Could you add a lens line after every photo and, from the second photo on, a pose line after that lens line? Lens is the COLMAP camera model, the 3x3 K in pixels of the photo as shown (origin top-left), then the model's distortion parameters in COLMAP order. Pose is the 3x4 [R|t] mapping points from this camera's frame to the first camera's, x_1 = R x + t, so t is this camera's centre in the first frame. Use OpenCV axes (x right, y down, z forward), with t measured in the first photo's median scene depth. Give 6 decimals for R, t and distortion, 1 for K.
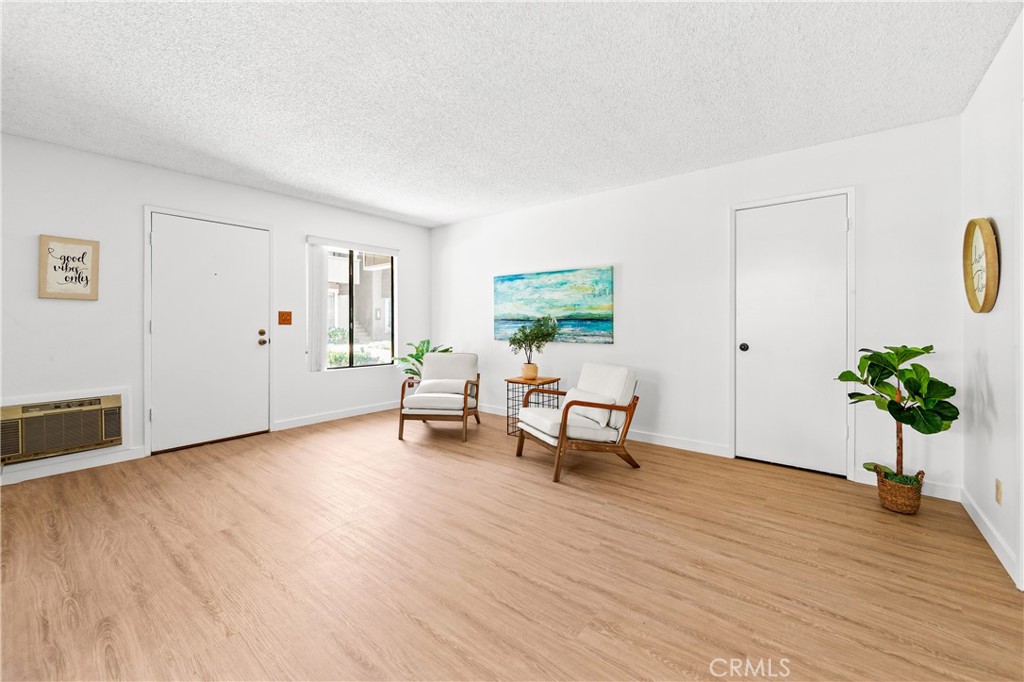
lens RADIAL K [[410.3, 0, 511.1], [0, 410.3, 330.6], [0, 0, 1]] dist [0.001254, -0.000914]
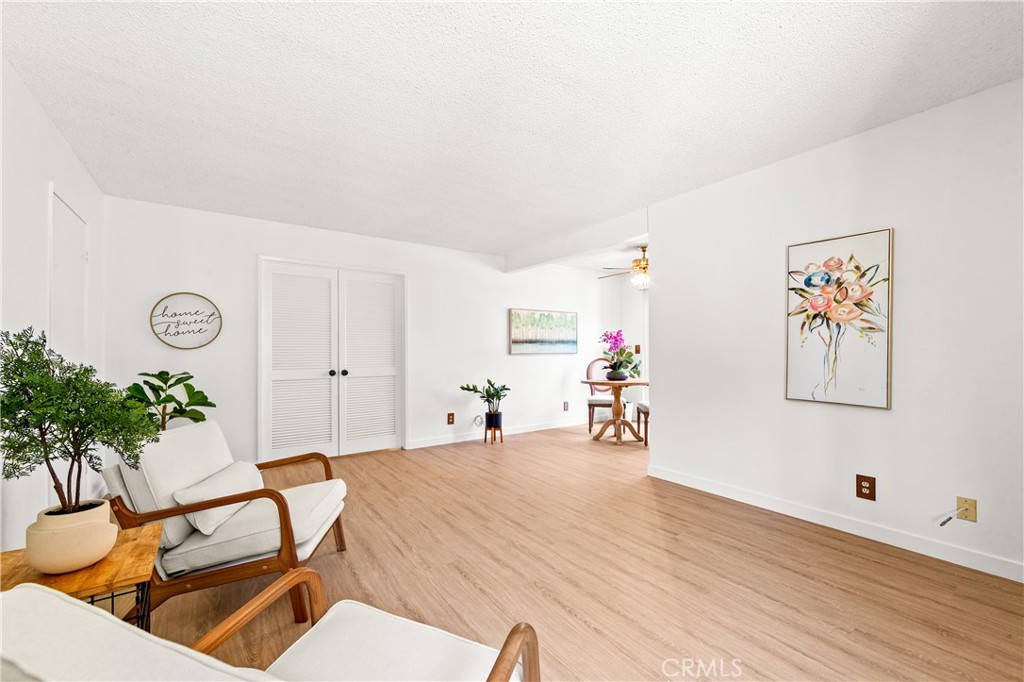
lens RADIAL K [[410.3, 0, 509.6], [0, 410.3, 348.0], [0, 0, 1]] dist [0.001254, -0.000914]
pose [[-0.961161, 0.008243, 0.275864, -0.606317], [0.009717, 0.999945, 0.003975, -0.041966], [-0.275816, 0.006501, -0.961189, 2.346774]]
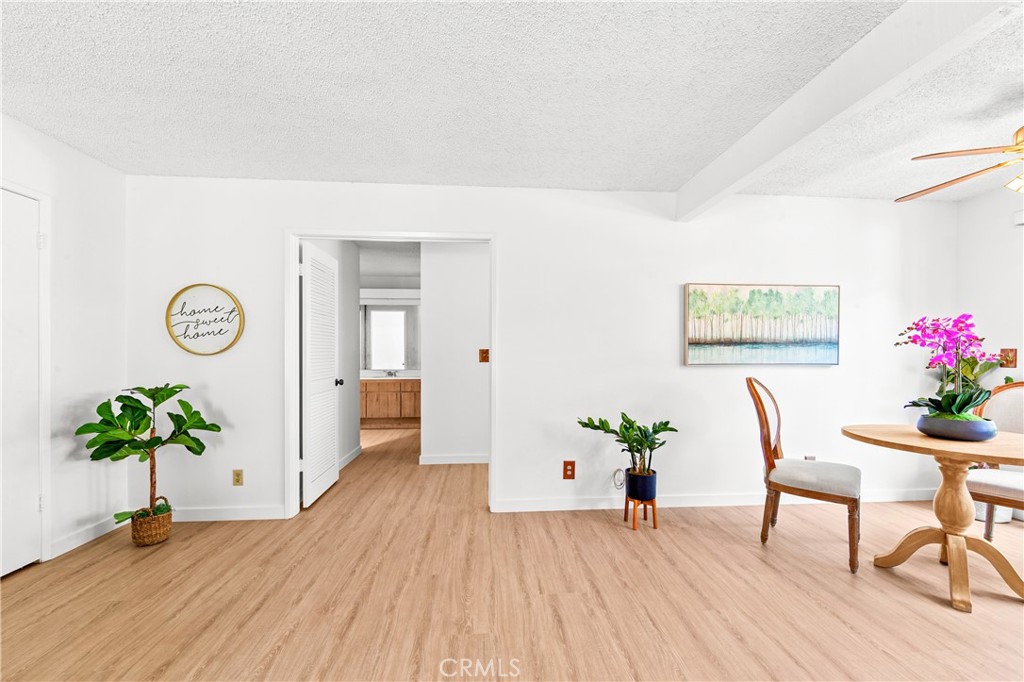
lens RADIAL K [[410.3, 0, 514.7], [0, 410.3, 352.3], [0, 0, 1]] dist [0.001254, -0.000914]
pose [[-0.687458, -0.004106, 0.726213, -0.534292], [0.008075, 0.999879, 0.013297, -0.063475], [-0.726180, 0.015006, -0.687341, 1.233535]]
